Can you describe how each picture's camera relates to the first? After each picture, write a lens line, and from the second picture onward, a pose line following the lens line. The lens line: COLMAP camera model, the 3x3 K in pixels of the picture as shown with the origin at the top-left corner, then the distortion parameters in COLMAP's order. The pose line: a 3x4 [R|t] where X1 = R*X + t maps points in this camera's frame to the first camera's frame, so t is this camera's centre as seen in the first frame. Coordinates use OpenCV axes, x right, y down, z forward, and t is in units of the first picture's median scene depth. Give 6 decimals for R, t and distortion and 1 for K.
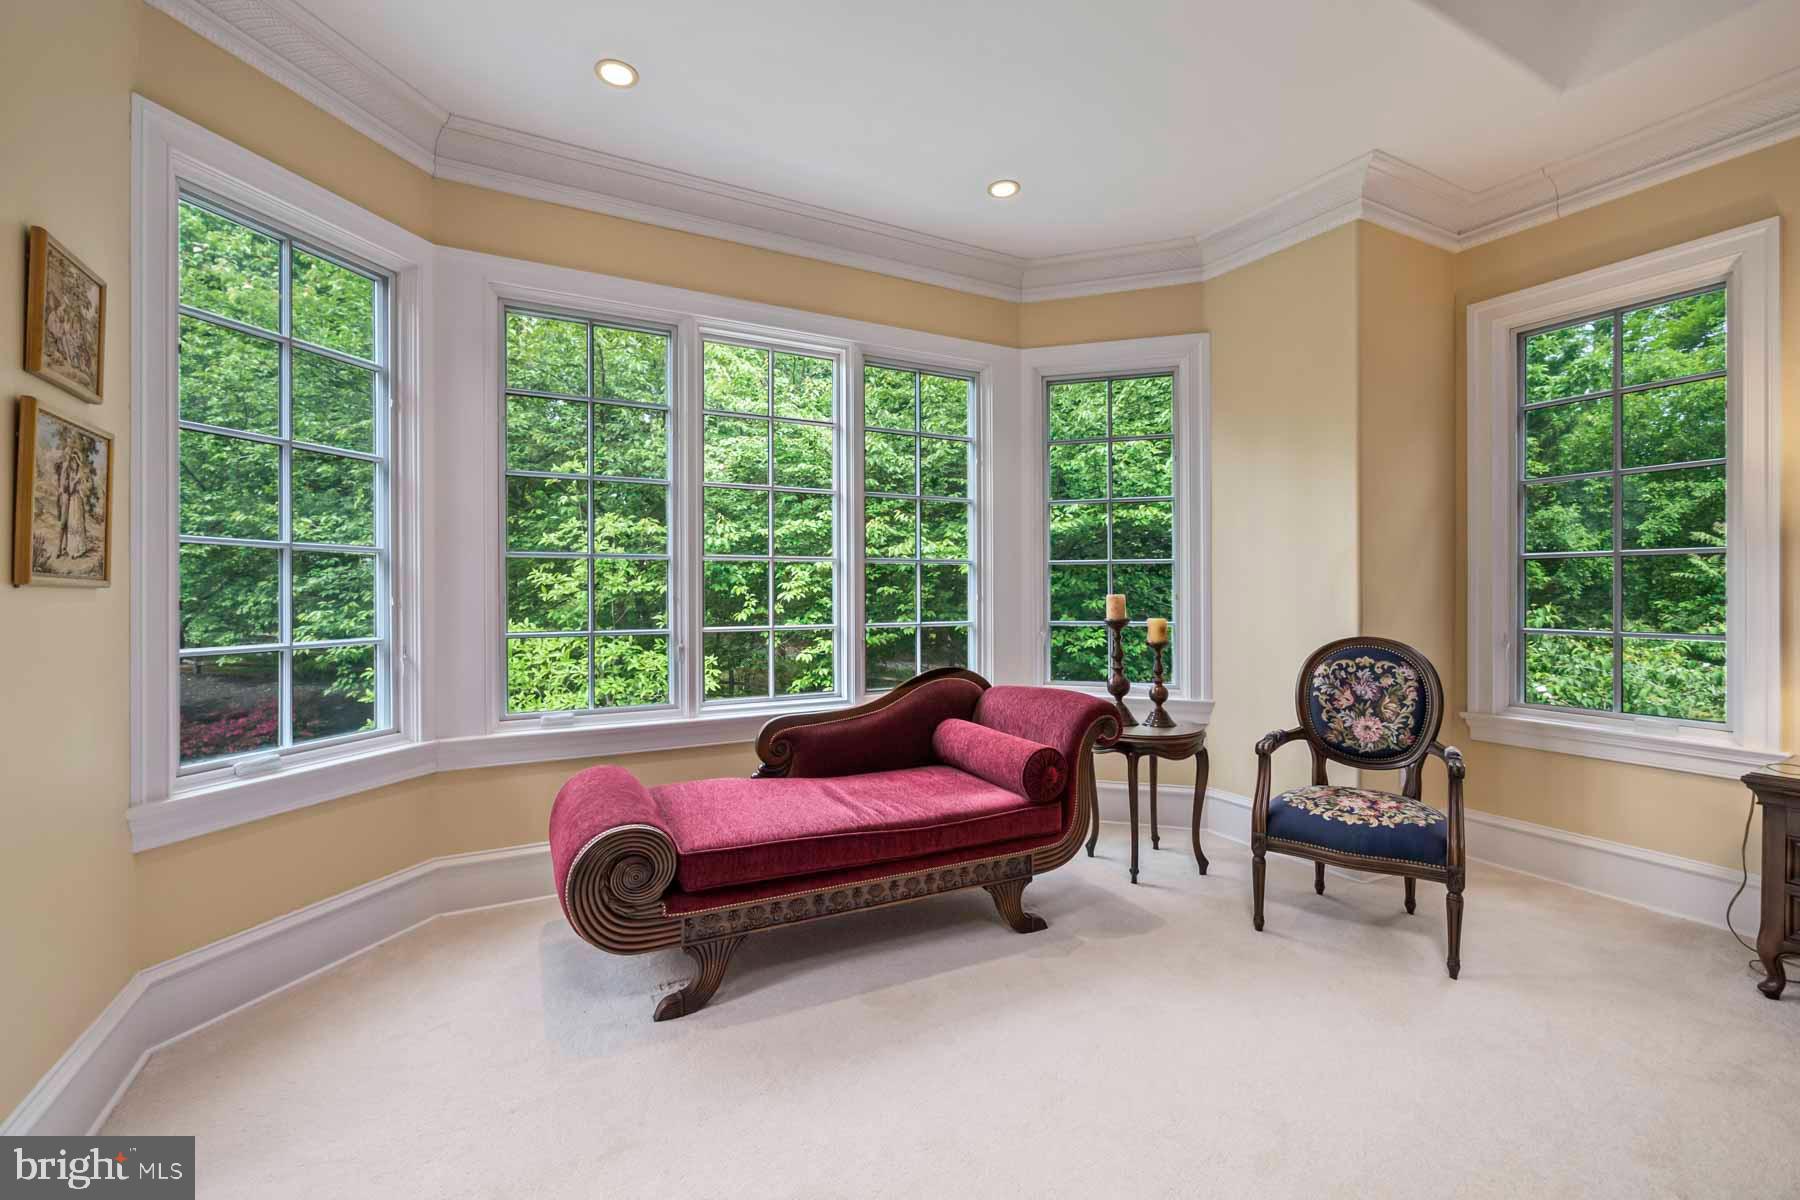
lens RADIAL K [[769.9, 0, 900.8], [0, 769.9, 599.9], [0, 0, 1]] dist [-0.003840, 0.001058]
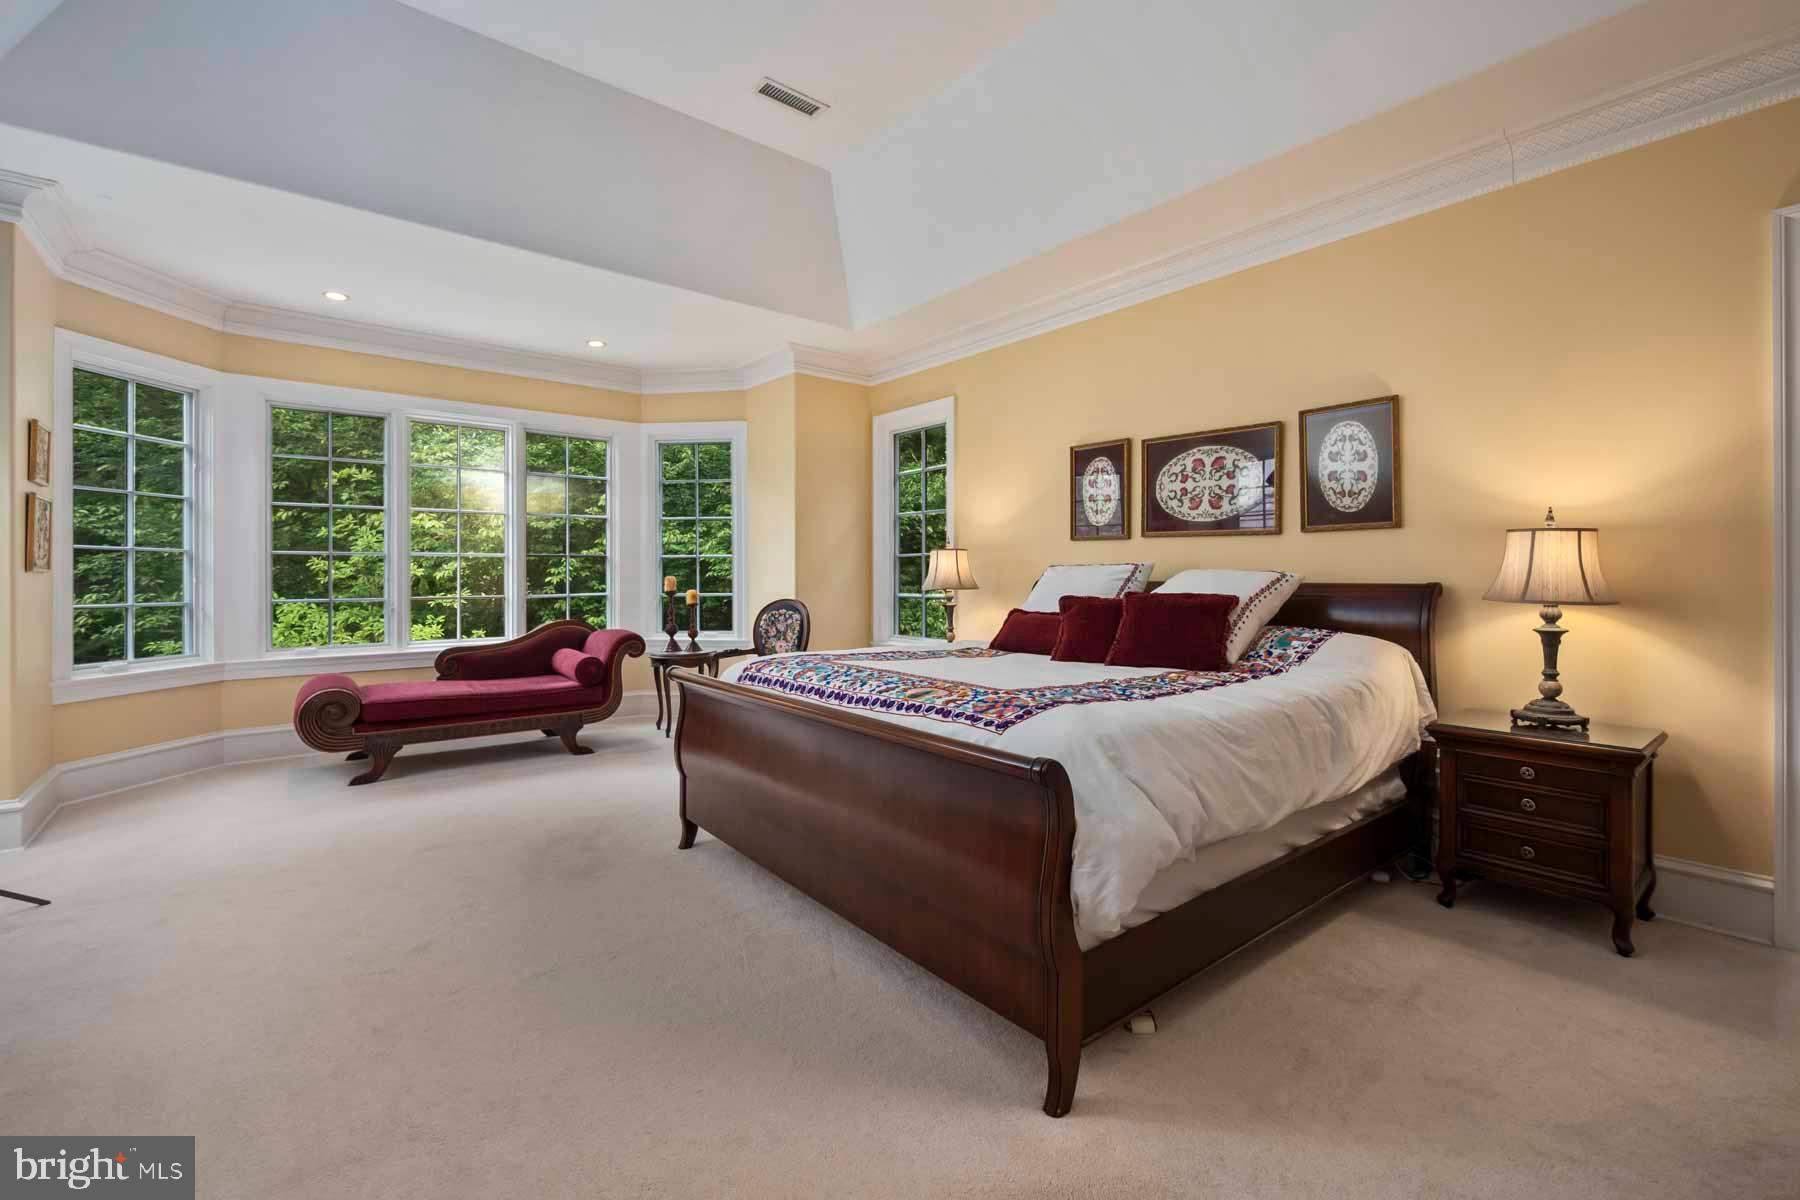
lens RADIAL K [[769.9, 0, 896.5], [0, 769.9, 581.8], [0, 0, 1]] dist [-0.003840, 0.001058]
pose [[0.983292, -0.002074, 0.182025, 0.534784], [0.002795, 0.999989, -0.003706, 0.014449], [-0.182015, 0.004153, 0.983287, -0.917526]]
